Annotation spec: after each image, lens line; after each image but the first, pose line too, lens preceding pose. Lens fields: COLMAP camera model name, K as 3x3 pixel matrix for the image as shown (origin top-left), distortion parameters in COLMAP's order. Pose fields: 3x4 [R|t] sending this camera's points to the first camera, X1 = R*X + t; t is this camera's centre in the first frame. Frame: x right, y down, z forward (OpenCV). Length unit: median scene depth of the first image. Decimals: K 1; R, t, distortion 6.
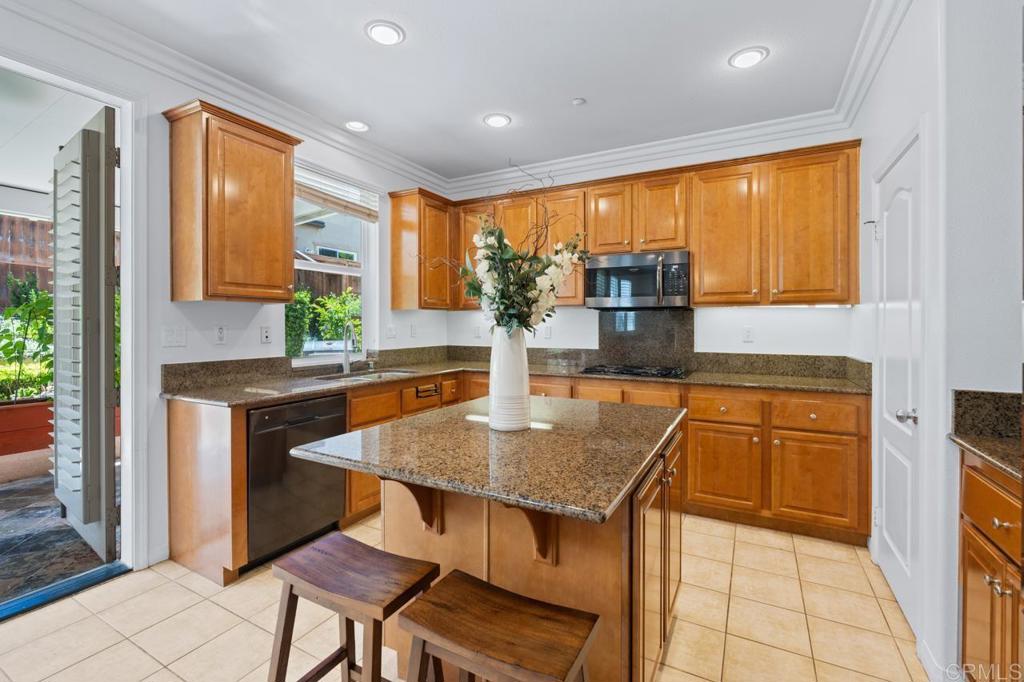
lens RADIAL K [[450.4, 0, 510.7], [0, 450.4, 328.2], [0, 0, 1]] dist [-0.002344, -0.000207]
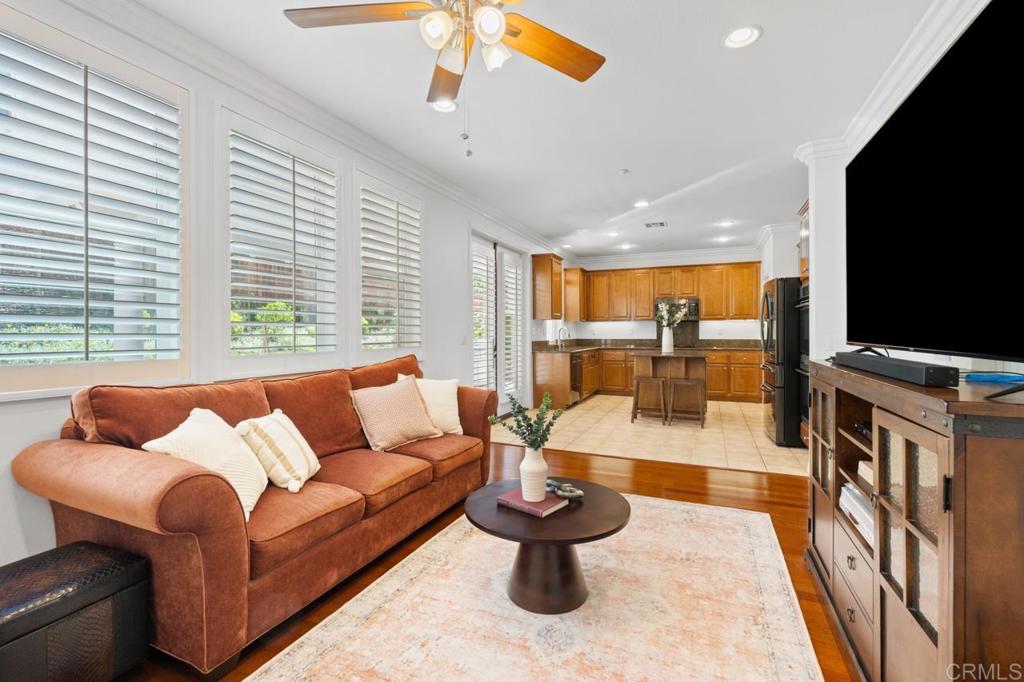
lens RADIAL K [[445.2, 0, 513.0], [0, 445.2, 341.6], [0, 0, 1]] dist [-0.003241, 0.000268]
pose [[0.996127, -0.007516, 0.087607, -0.975042], [0.006430, 0.999899, 0.012671, 0.037098], [-0.087694, -0.012058, 0.996074, -1.577550]]
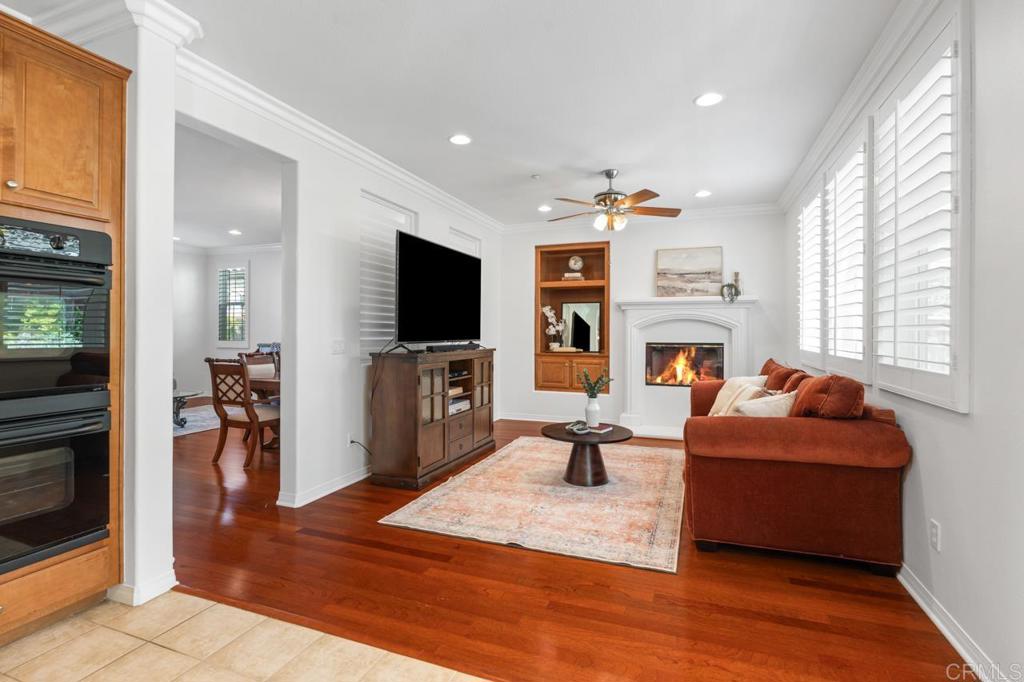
lens RADIAL K [[480.5, 0, 517.0], [0, 480.5, 329.2], [0, 0, 1]] dist [-0.001329, -0.000146]
pose [[-0.990593, -0.006123, -0.136707, -0.464257], [-0.006392, 0.999978, 0.001528, 0.011197], [0.136695, 0.002388, -0.990610, 0.497573]]
